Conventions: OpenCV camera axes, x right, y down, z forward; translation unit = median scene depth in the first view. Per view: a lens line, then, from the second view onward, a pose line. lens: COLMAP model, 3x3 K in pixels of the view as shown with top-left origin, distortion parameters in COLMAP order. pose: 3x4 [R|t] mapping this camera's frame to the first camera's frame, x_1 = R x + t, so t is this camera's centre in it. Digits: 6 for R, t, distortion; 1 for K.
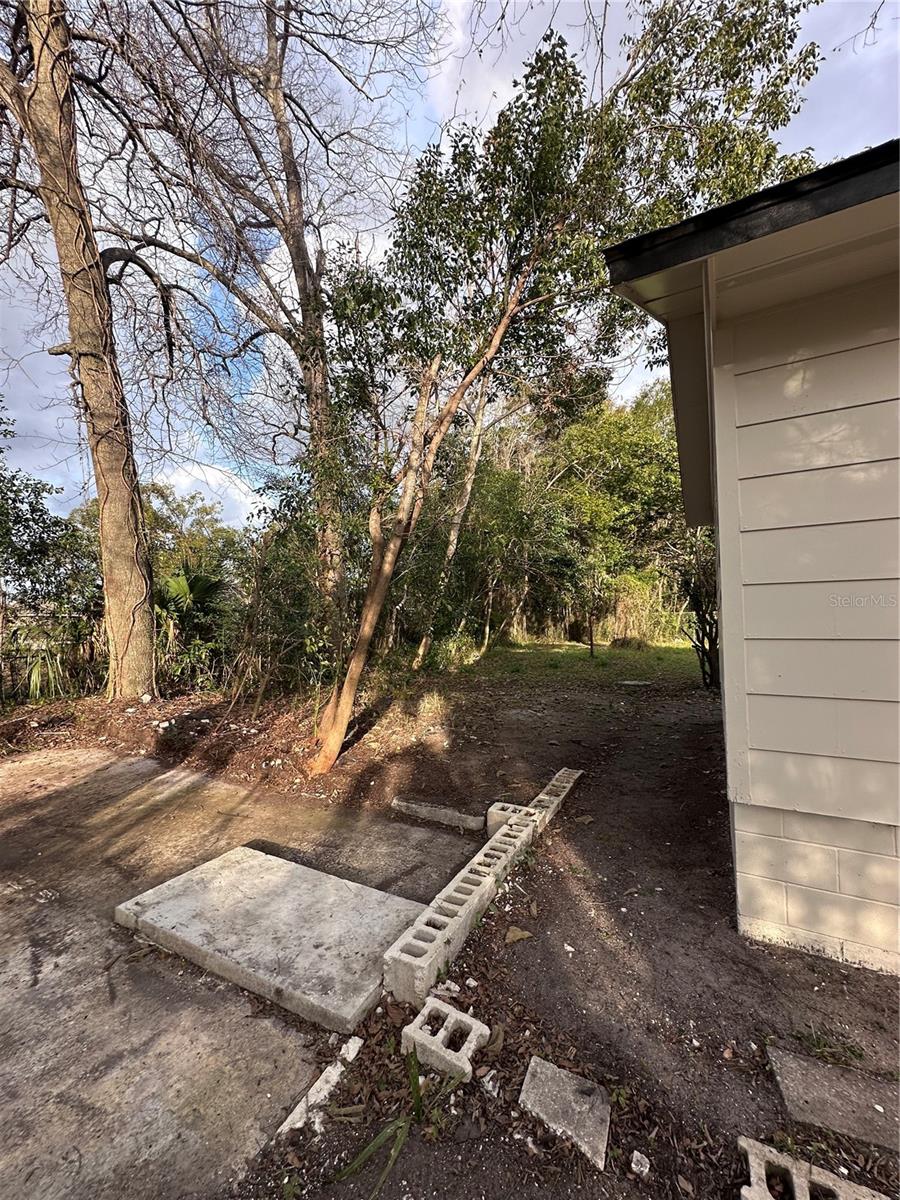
lens RADIAL K [[478.0, 0, 449.5], [0, 478.0, 601.7], [0, 0, 1]] dist [-0.001966, 0.000302]
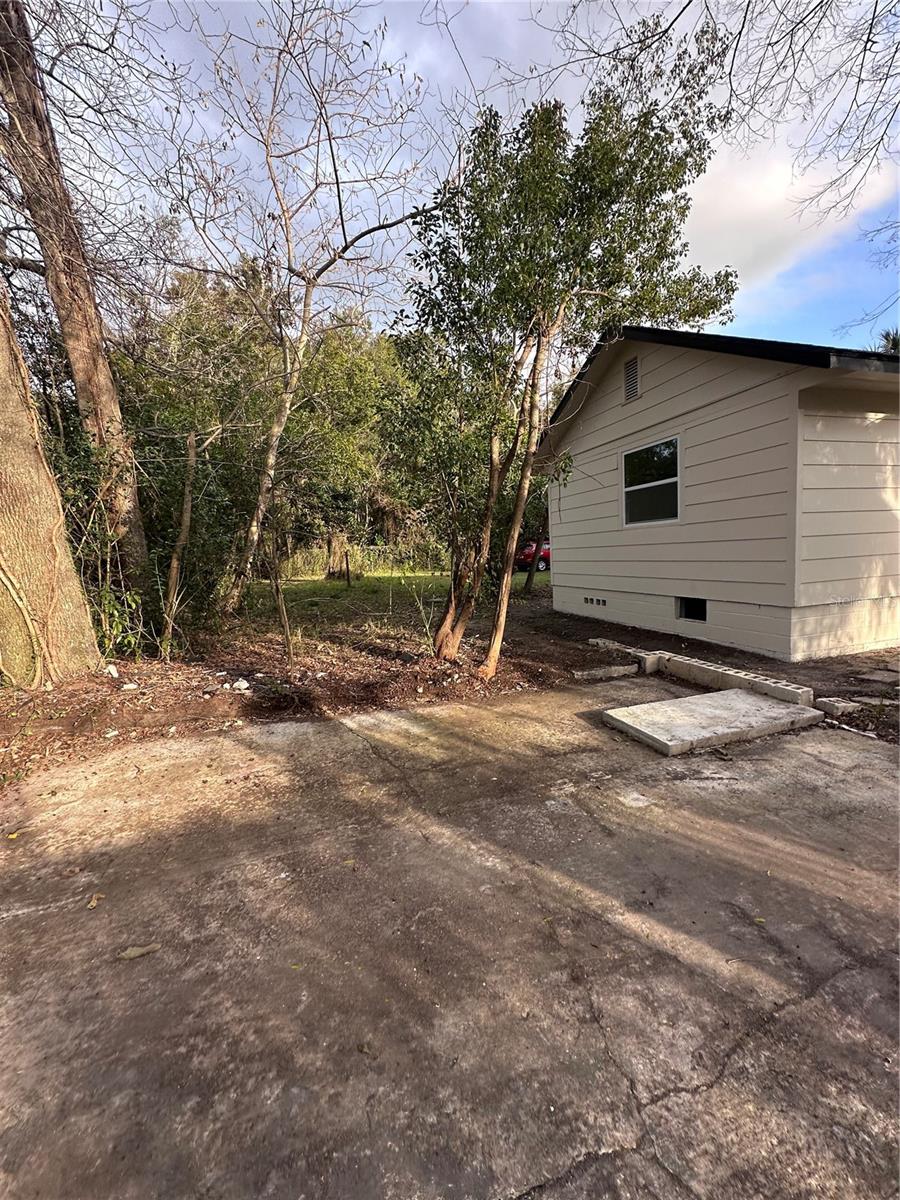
lens RADIAL K [[478.0, 0, 449.5], [0, 478.0, 601.7], [0, 0, 1]] dist [-0.001966, 0.000302]
pose [[0.689102, -0.098198, 0.717981, -1.389129], [0.009308, 0.991894, 0.126727, 0.051059], [-0.724605, -0.080645, 0.684430, 0.391555]]
